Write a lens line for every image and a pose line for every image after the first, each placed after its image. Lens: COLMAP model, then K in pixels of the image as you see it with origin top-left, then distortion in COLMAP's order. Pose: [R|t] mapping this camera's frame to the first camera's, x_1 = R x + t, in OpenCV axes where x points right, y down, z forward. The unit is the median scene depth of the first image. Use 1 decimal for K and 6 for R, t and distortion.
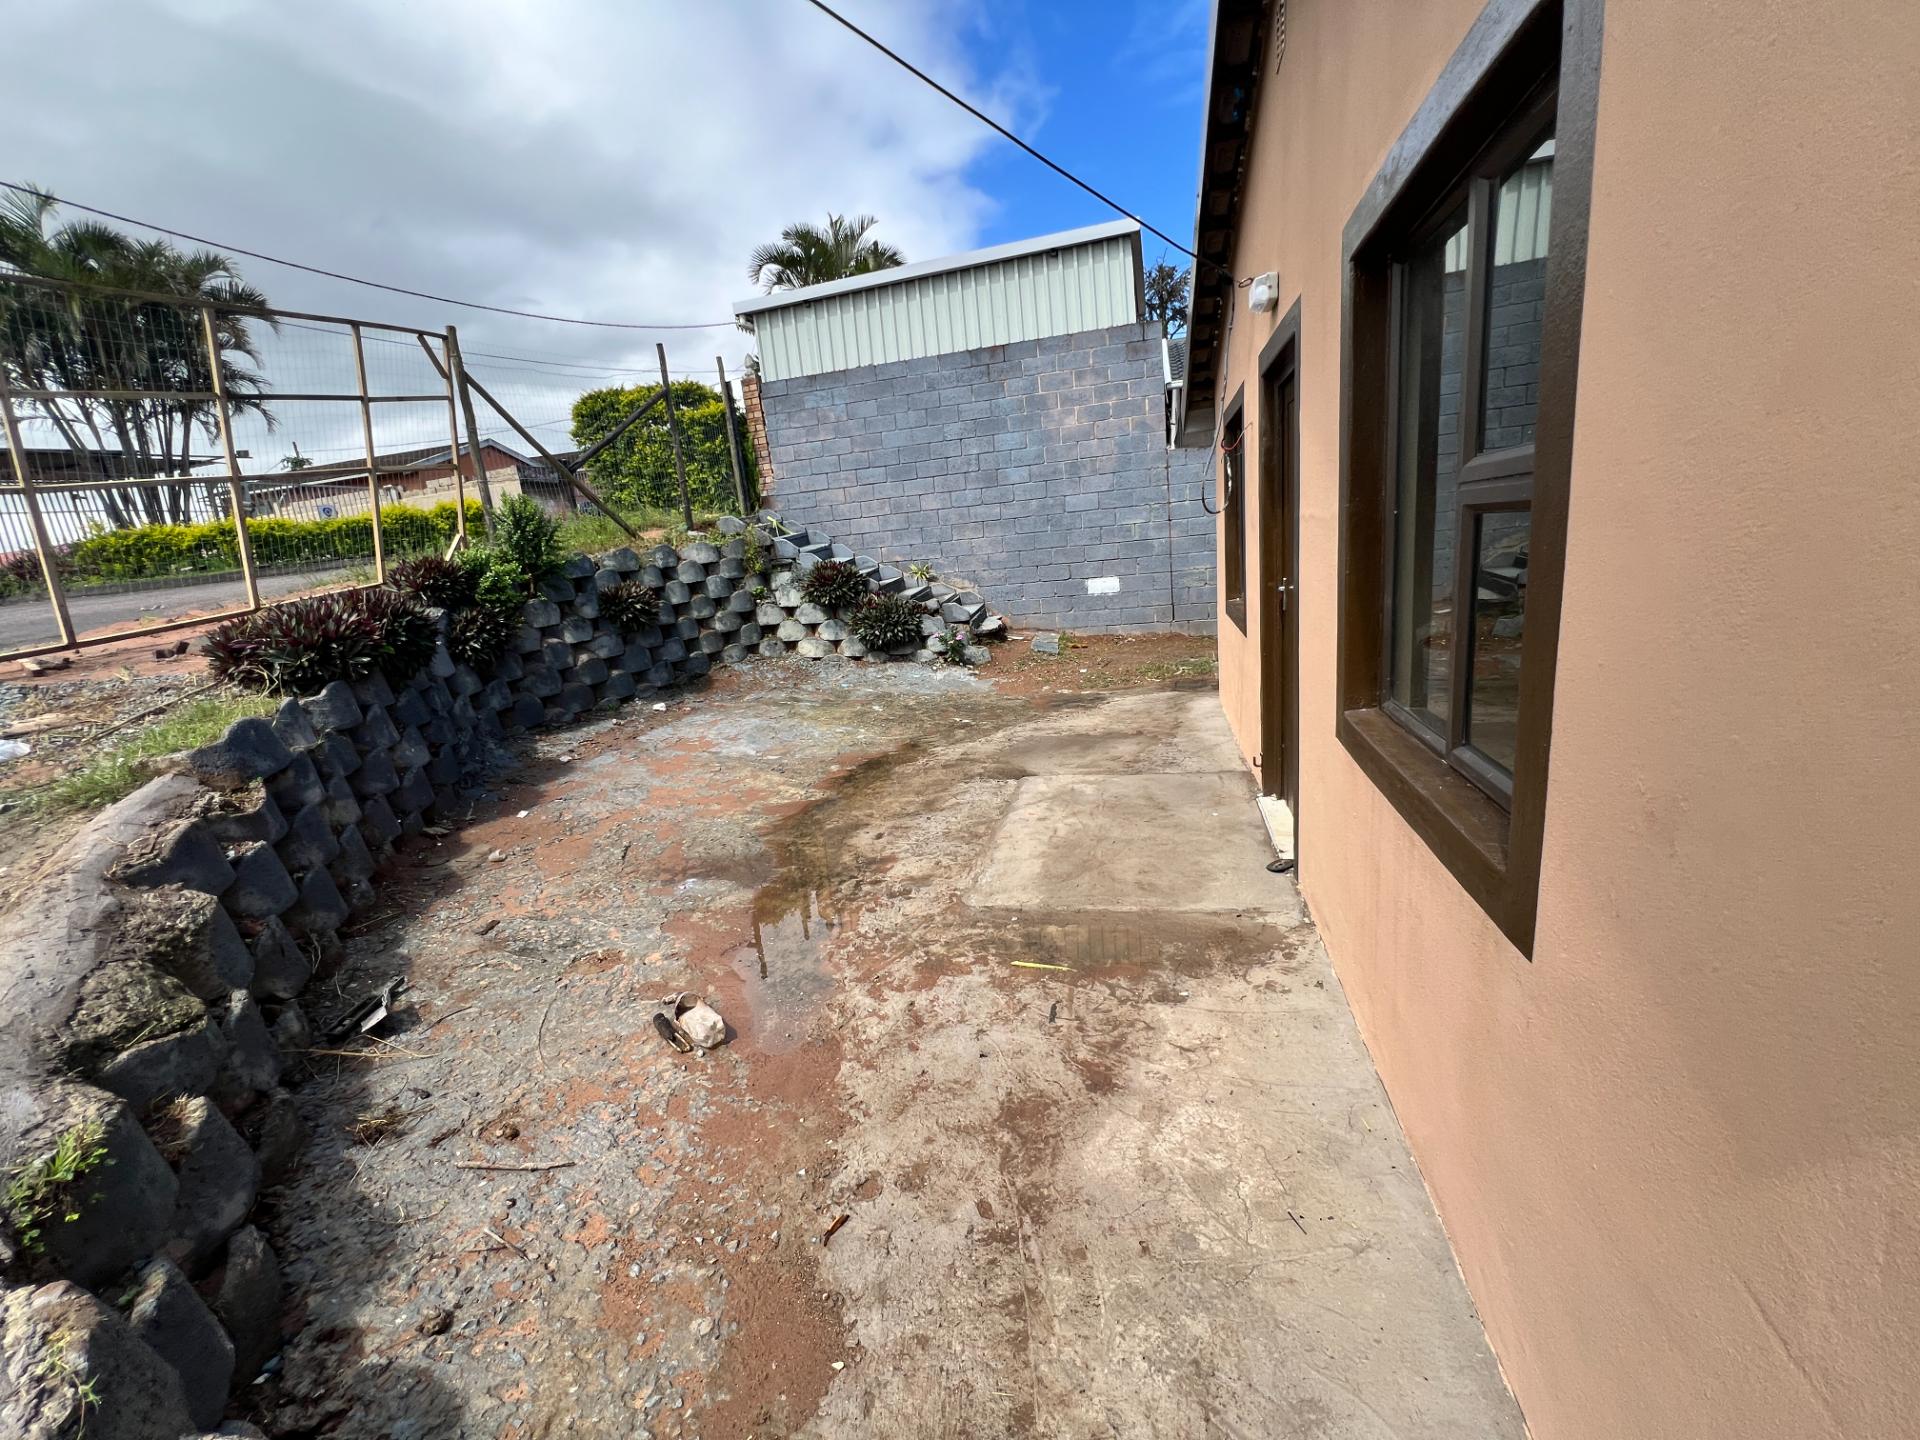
lens RADIAL K [[771.1, 0, 954.0], [0, 771.1, 717.4], [0, 0, 1]] dist [-0.003062, 0.000711]
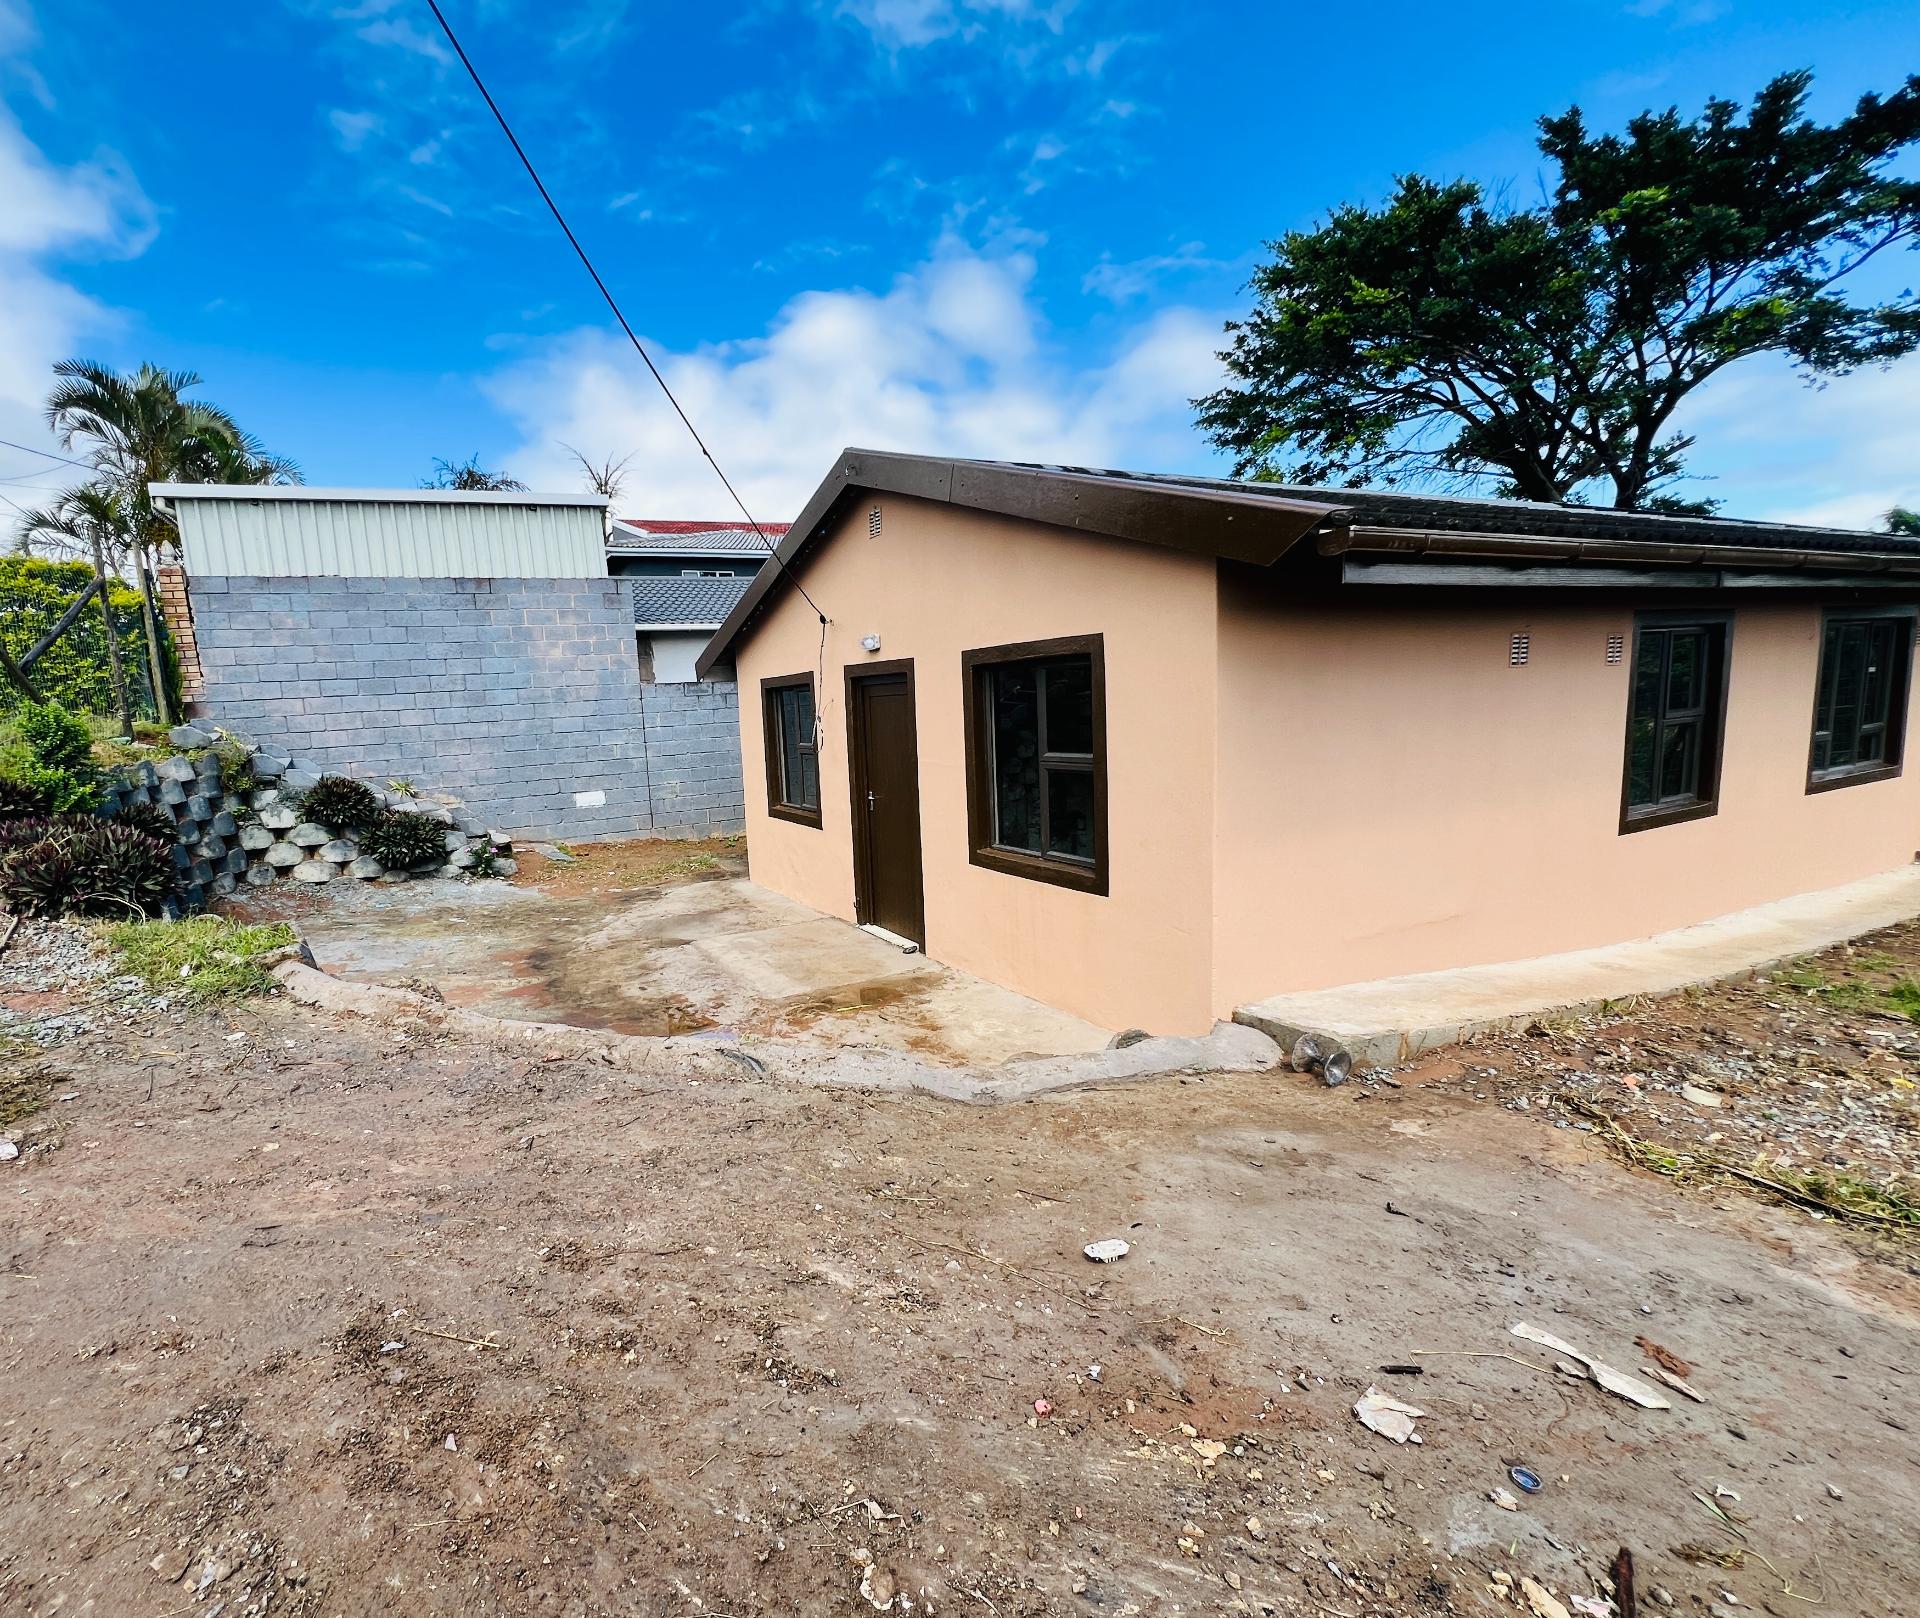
lens RADIAL K [[890.4, 0, 812.1], [0, 890.4, 826.8], [0, 0, 1]] dist [-0.000948, 0.000413]
pose [[0.782014, -0.037122, 0.622154, -0.375594], [0.121333, 0.988194, -0.093546, 0.027244], [-0.611336, 0.148642, 0.777286, -0.186501]]
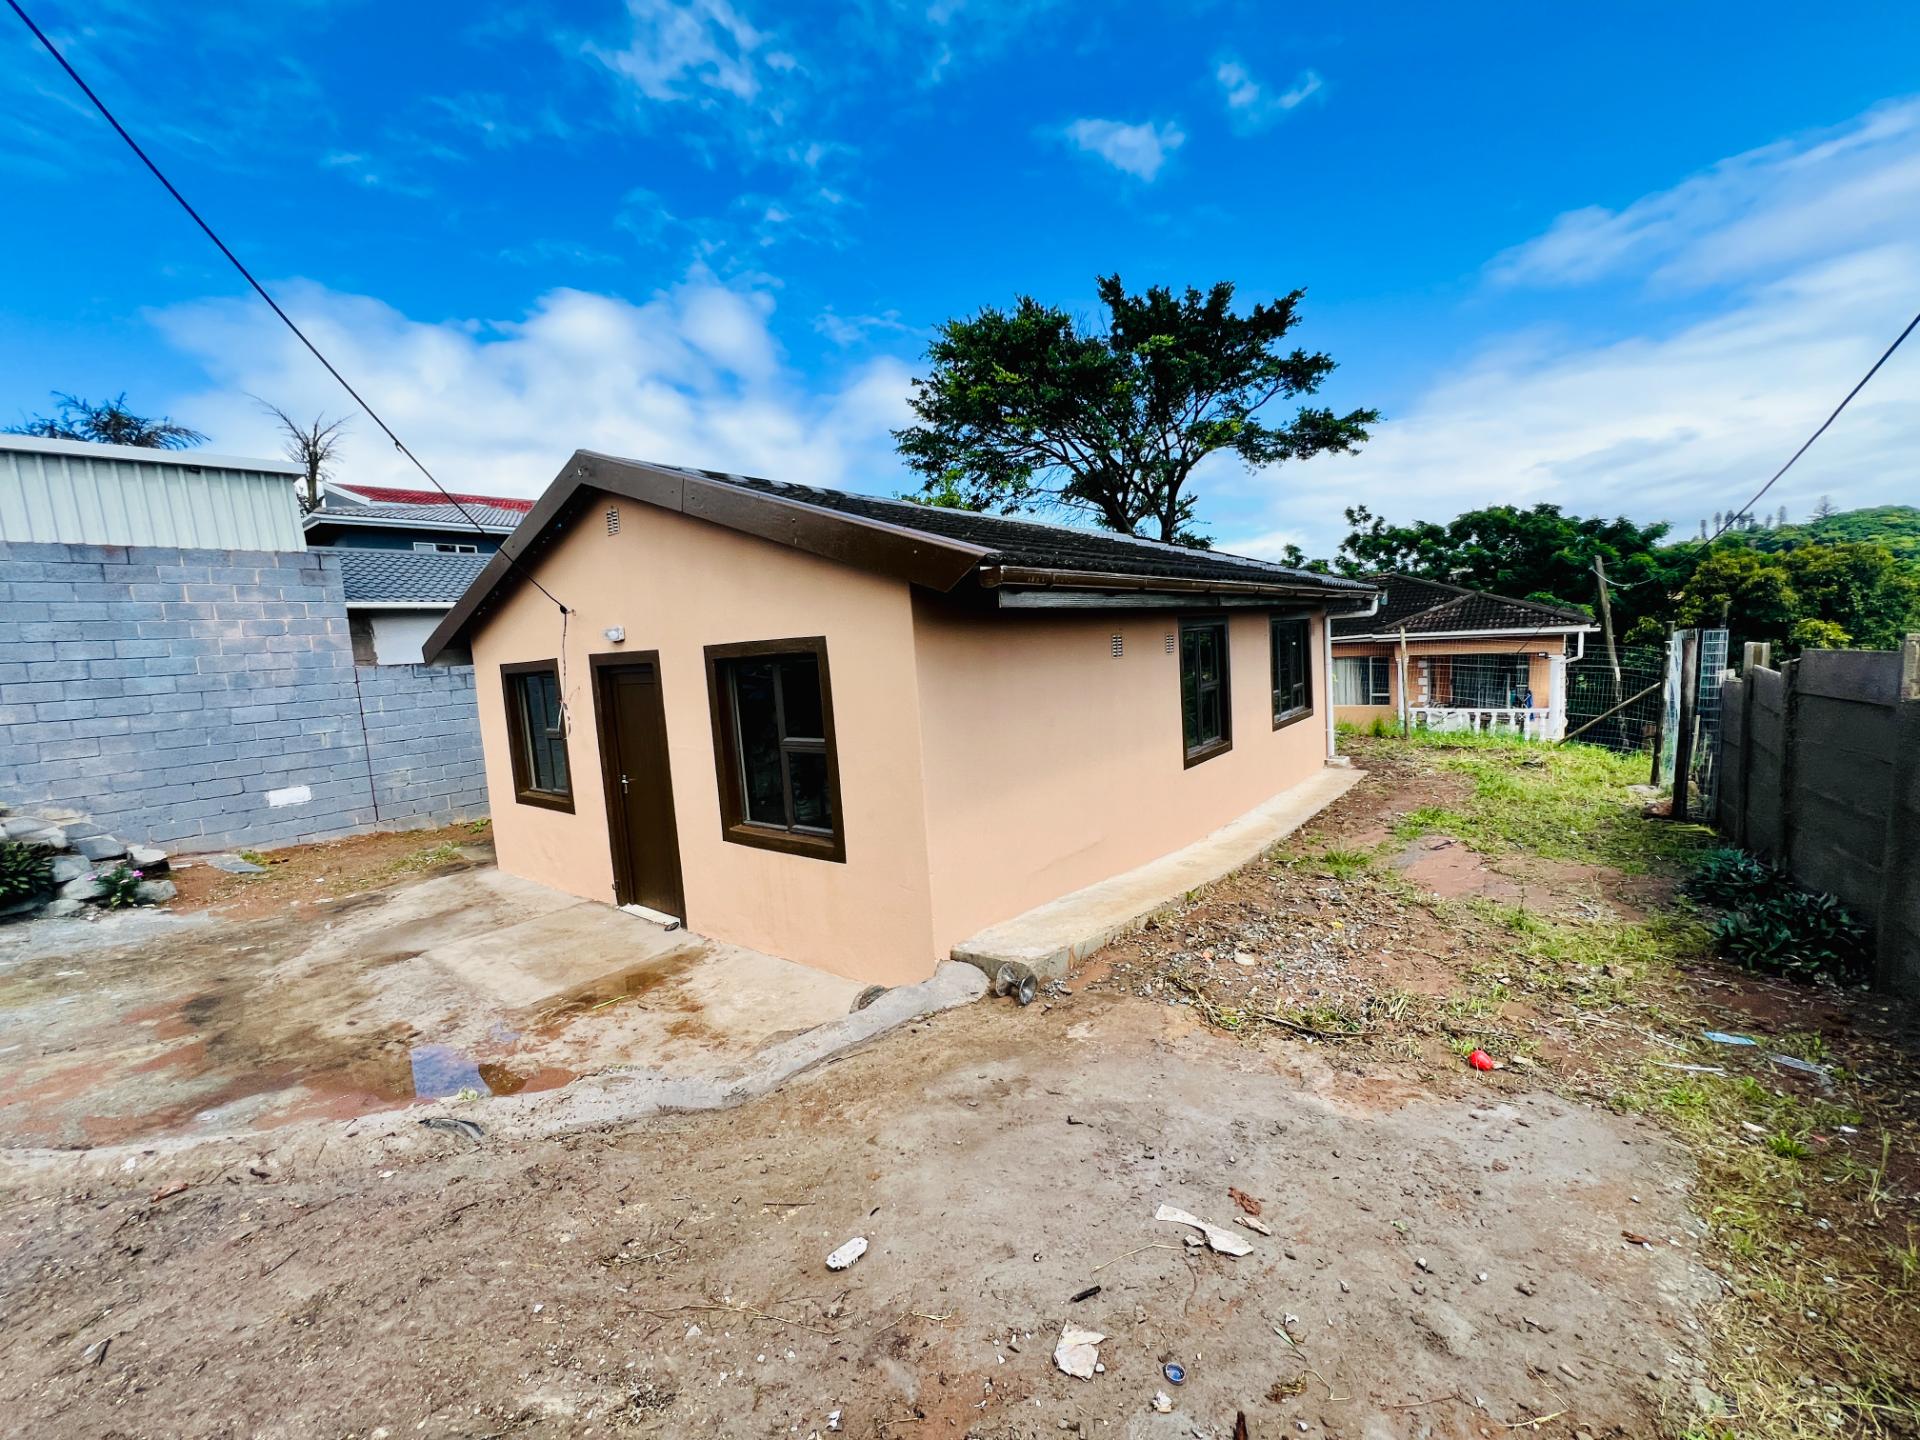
lens RADIAL K [[771.1, 0, 961.3], [0, 771.1, 717.0], [0, 0, 1]] dist [-0.003062, 0.000711]
pose [[0.424443, -0.022187, 0.905183, -0.348213], [0.225802, 0.970709, -0.082086, 0.003908], [-0.876847, 0.239233, 0.417021, -0.187437]]
